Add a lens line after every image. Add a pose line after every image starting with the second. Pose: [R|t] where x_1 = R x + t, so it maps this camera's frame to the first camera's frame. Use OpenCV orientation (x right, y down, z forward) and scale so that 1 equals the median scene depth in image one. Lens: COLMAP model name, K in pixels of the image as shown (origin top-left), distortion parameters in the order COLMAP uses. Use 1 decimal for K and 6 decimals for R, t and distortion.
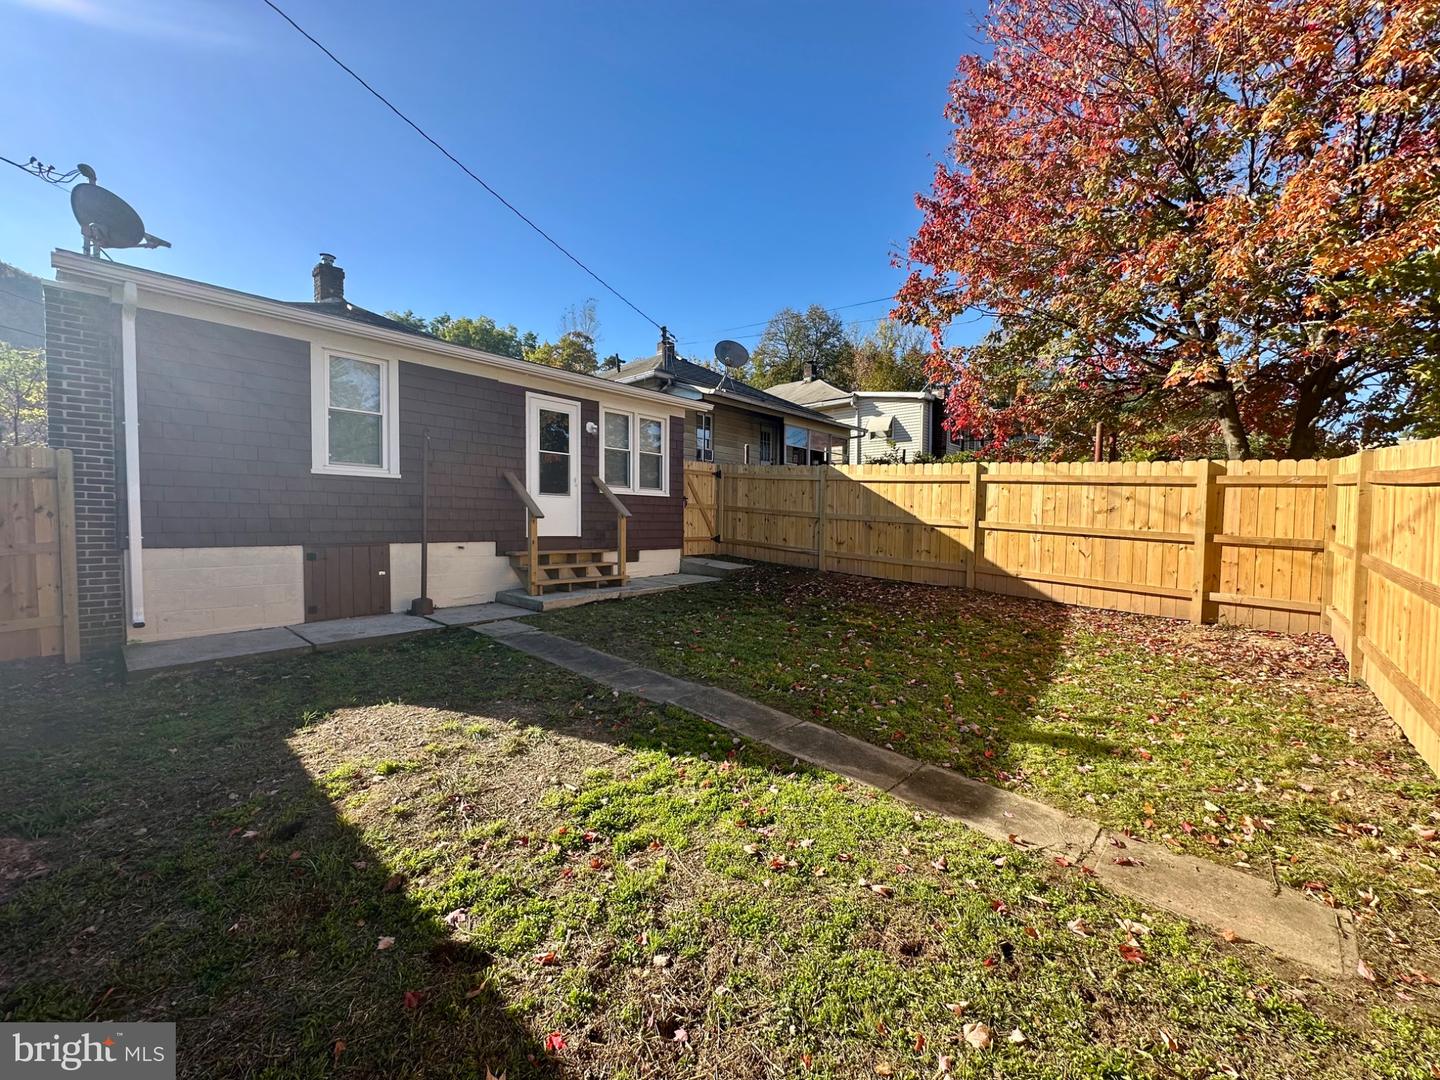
lens RADIAL K [[574.2, 0, 720.0], [0, 574.2, 540.0], [0, 0, 1]] dist [-0.001046, -0.000213]
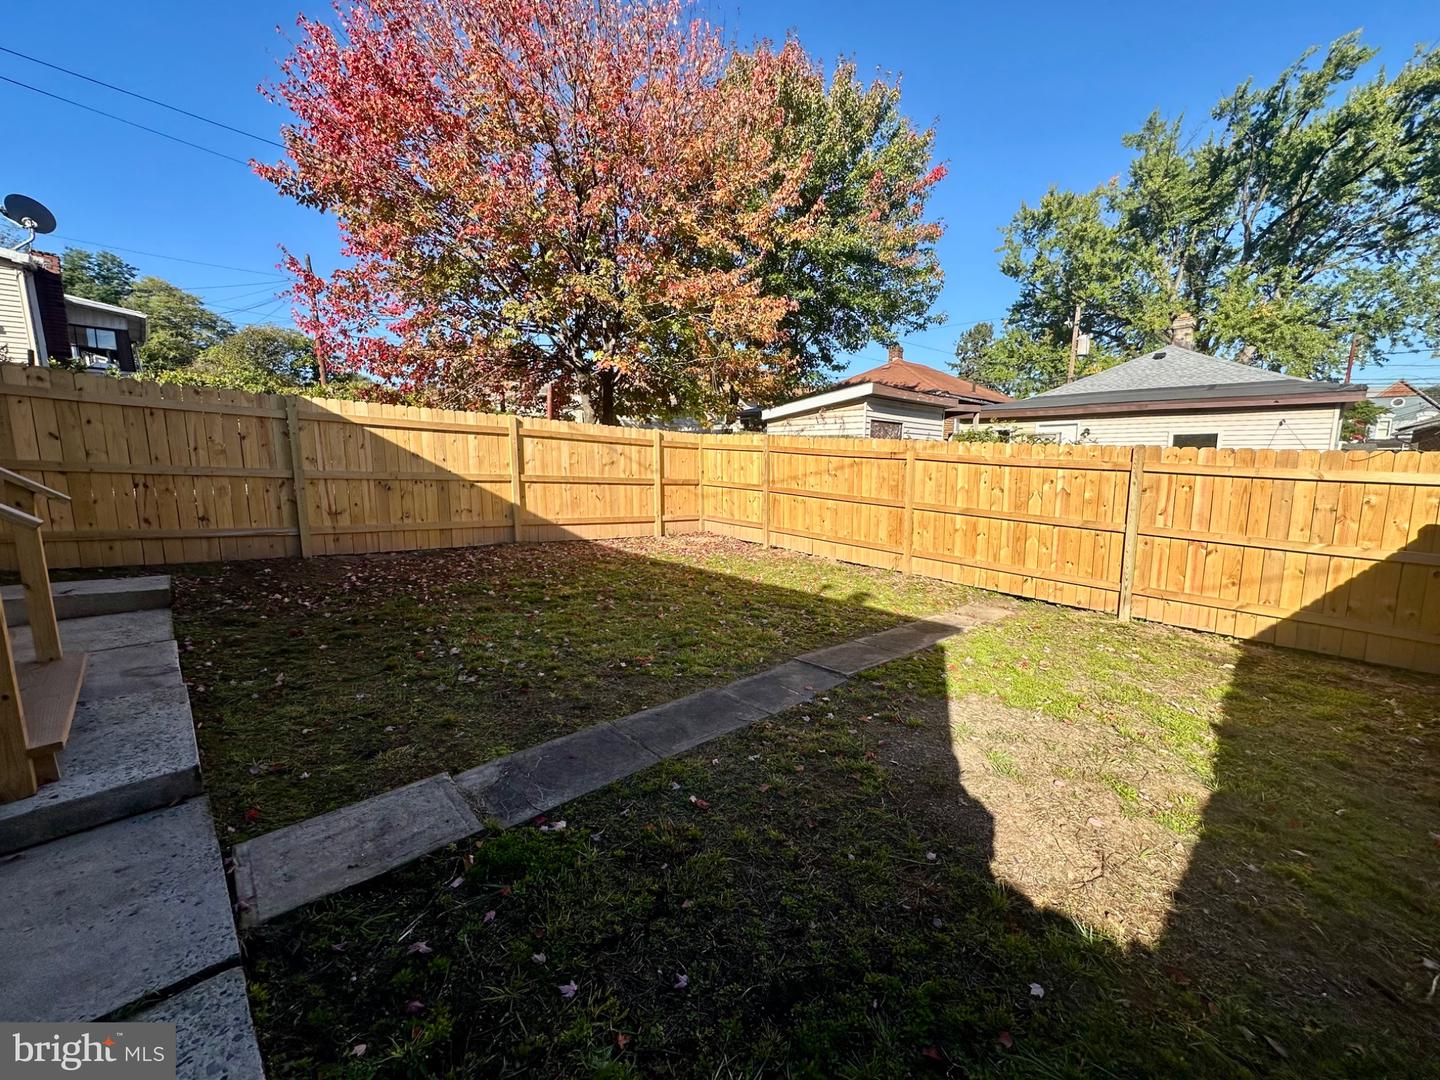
lens RADIAL K [[574.2, 0, 720.0], [0, 574.2, 540.0], [0, 0, 1]] dist [-0.001046, -0.000213]
pose [[0.059641, -0.155318, 0.986063, -0.583861], [0.039978, 0.987400, 0.153110, -0.064523], [-0.997419, 0.030290, 0.065099, 0.629567]]
